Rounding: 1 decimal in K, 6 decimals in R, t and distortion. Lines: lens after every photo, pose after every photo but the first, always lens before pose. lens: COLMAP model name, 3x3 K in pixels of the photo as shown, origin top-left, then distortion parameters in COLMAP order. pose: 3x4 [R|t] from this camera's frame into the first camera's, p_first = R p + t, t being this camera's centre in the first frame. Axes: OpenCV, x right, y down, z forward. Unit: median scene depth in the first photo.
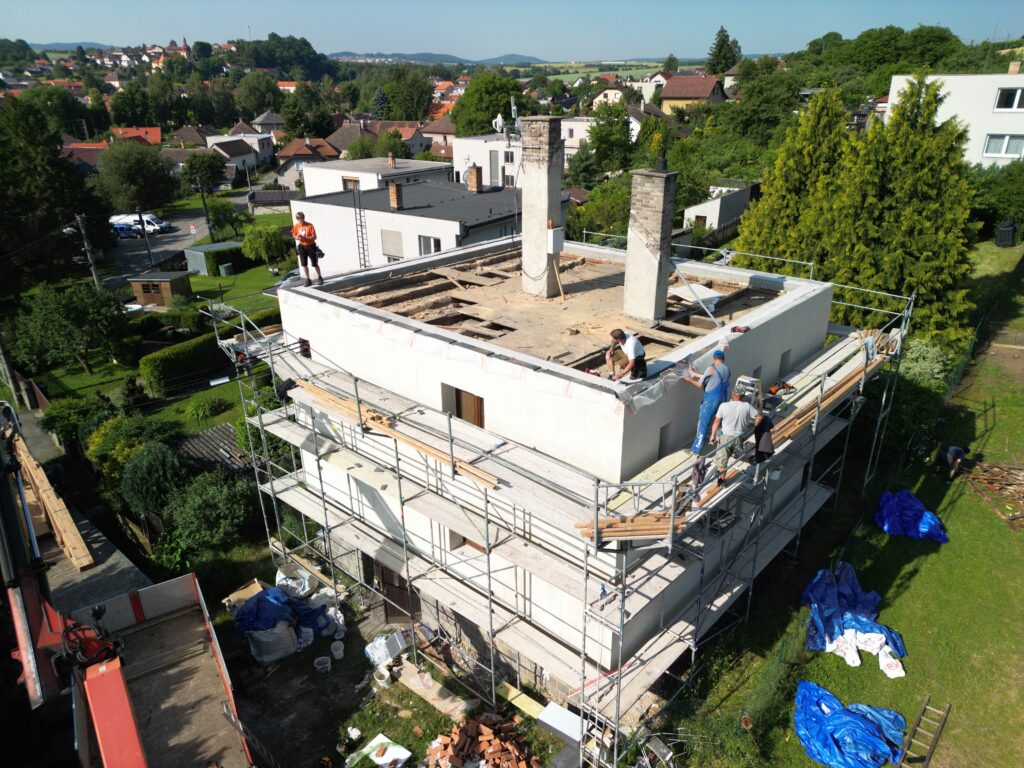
lens RADIAL K [[706.7, 0, 512.0], [0, 706.7, 384.0], [0, 0, 1]] dist [0.076426, -0.051986]
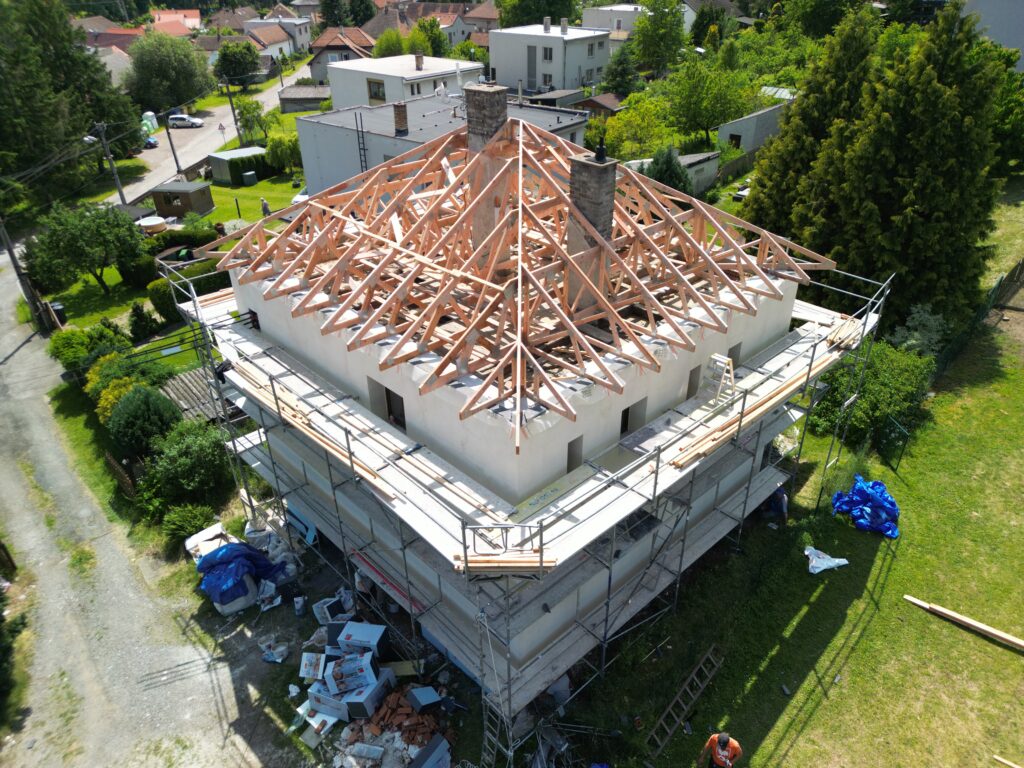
lens RADIAL K [[706.7, 0, 512.0], [0, 706.7, 384.0], [0, 0, 1]] dist [0.076426, -0.051986]
pose [[0.997169, 0.039103, -0.064232, 0.080702], [-0.029625, 0.989367, 0.142393, -0.067031], [0.069117, -0.140087, 0.987724, 0.013387]]
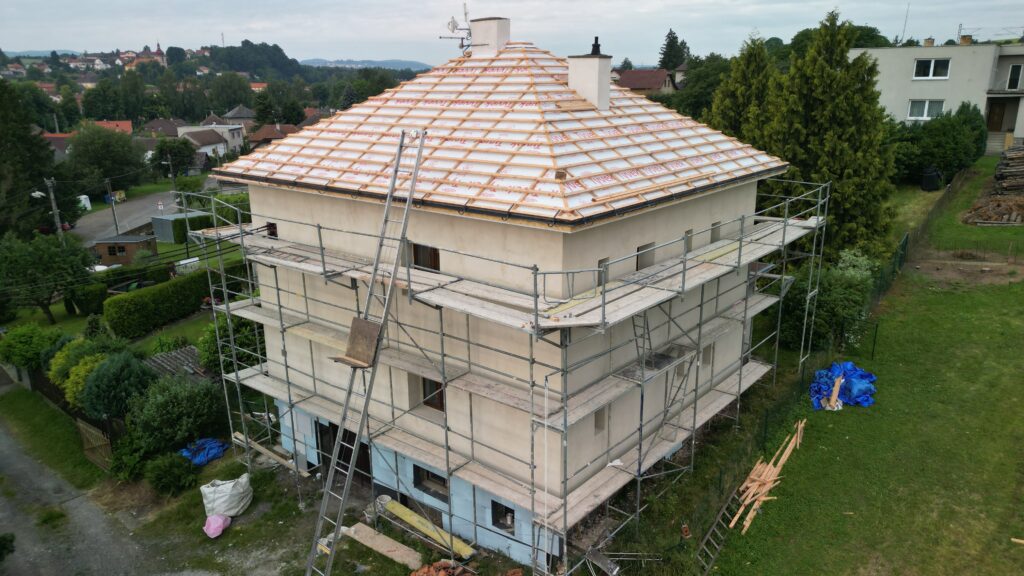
lens RADIAL K [[707.9, 0, 511.2], [0, 707.9, 295.0], [0, 0, 1]] dist [0.079177, -0.061514]
pose [[0.998982, -0.012161, 0.043430, 0.010175], [0.017138, 0.993085, -0.116138, 0.101937], [-0.041718, 0.116764, 0.992283, -0.034614]]
